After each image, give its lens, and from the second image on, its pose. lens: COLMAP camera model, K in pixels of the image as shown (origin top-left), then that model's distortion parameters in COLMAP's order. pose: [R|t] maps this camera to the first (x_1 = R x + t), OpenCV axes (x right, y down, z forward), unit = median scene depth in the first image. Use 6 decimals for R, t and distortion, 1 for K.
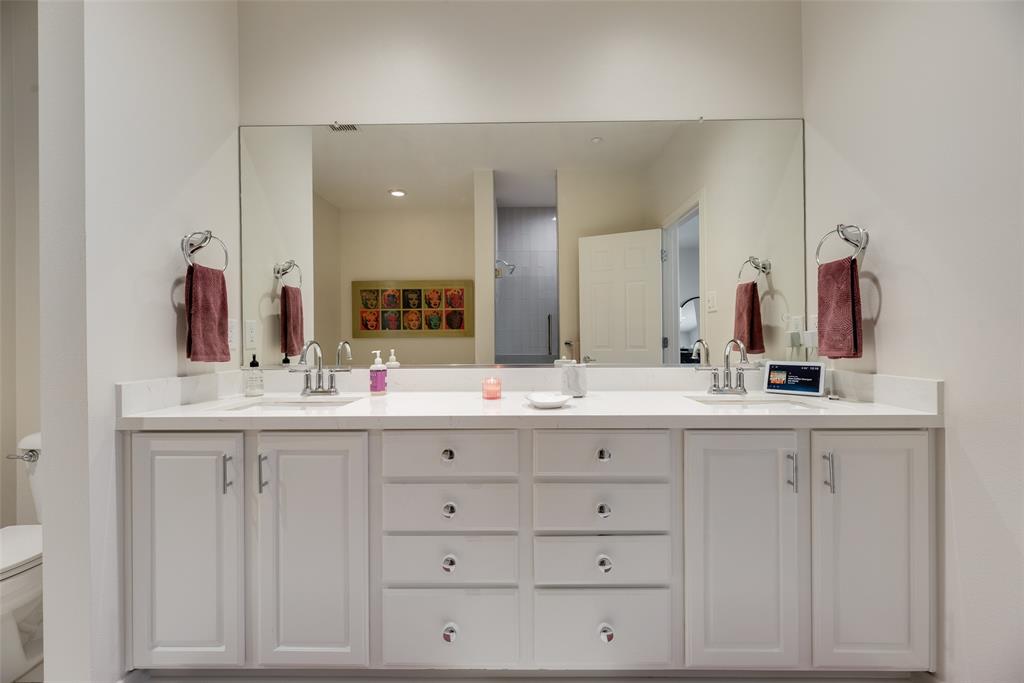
lens RADIAL K [[412.9, 0, 515.1], [0, 412.9, 340.8], [0, 0, 1]] dist [0.000567, -0.000246]
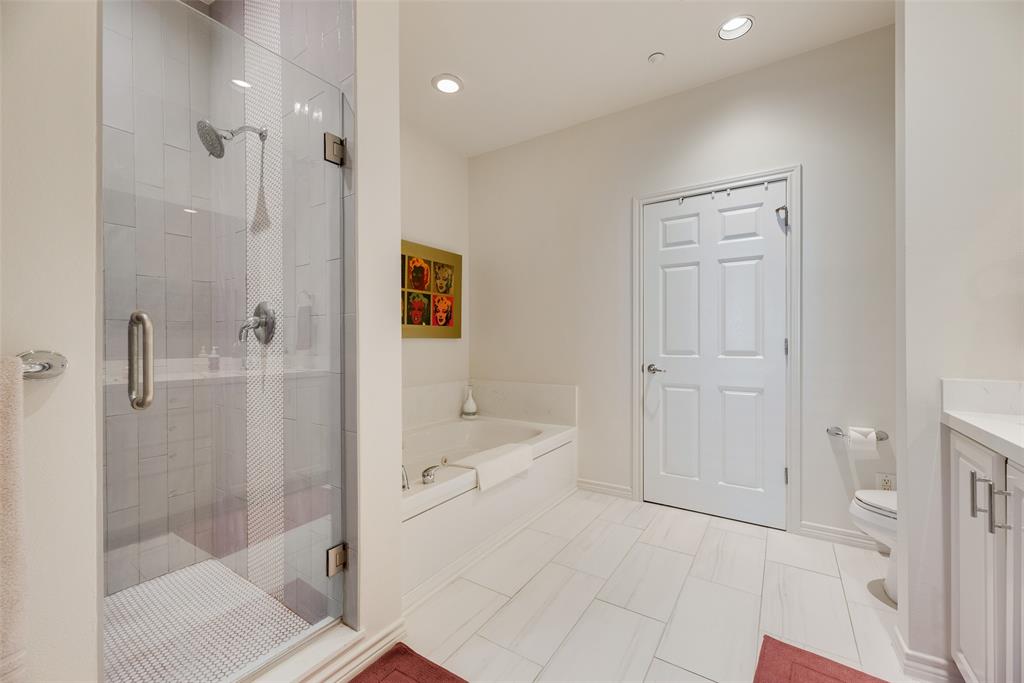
lens RADIAL K [[412.9, 0, 515.1], [0, 412.9, 340.8], [0, 0, 1]] dist [0.000567, -0.000246]
pose [[-0.537079, 0.009711, -0.843476, 0.169960], [0.003393, 0.999951, 0.009352, -0.002338], [0.843525, 0.002161, -0.537086, 0.211748]]
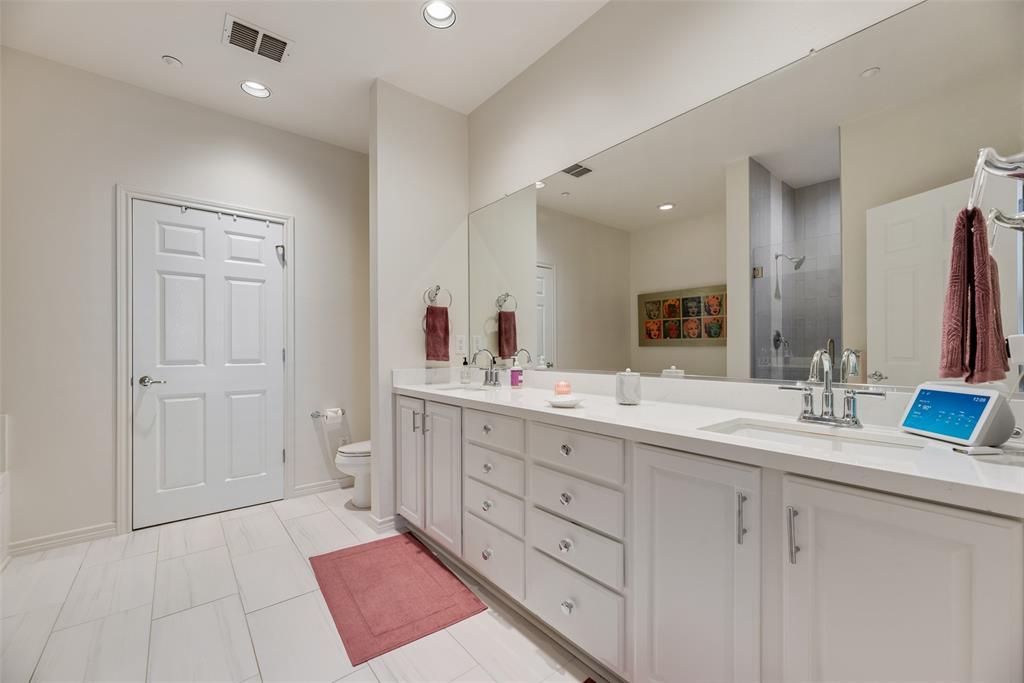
lens RADIAL K [[412.4, 0, 510.4], [0, 412.4, 349.7], [0, 0, 1]] dist [-0.000089, 0.000028]
pose [[0.639935, 0.005843, -0.768407, 0.316612], [-0.004849, 0.999982, 0.003566, -0.001448], [0.768414, 0.001444, 0.639952, 0.049112]]
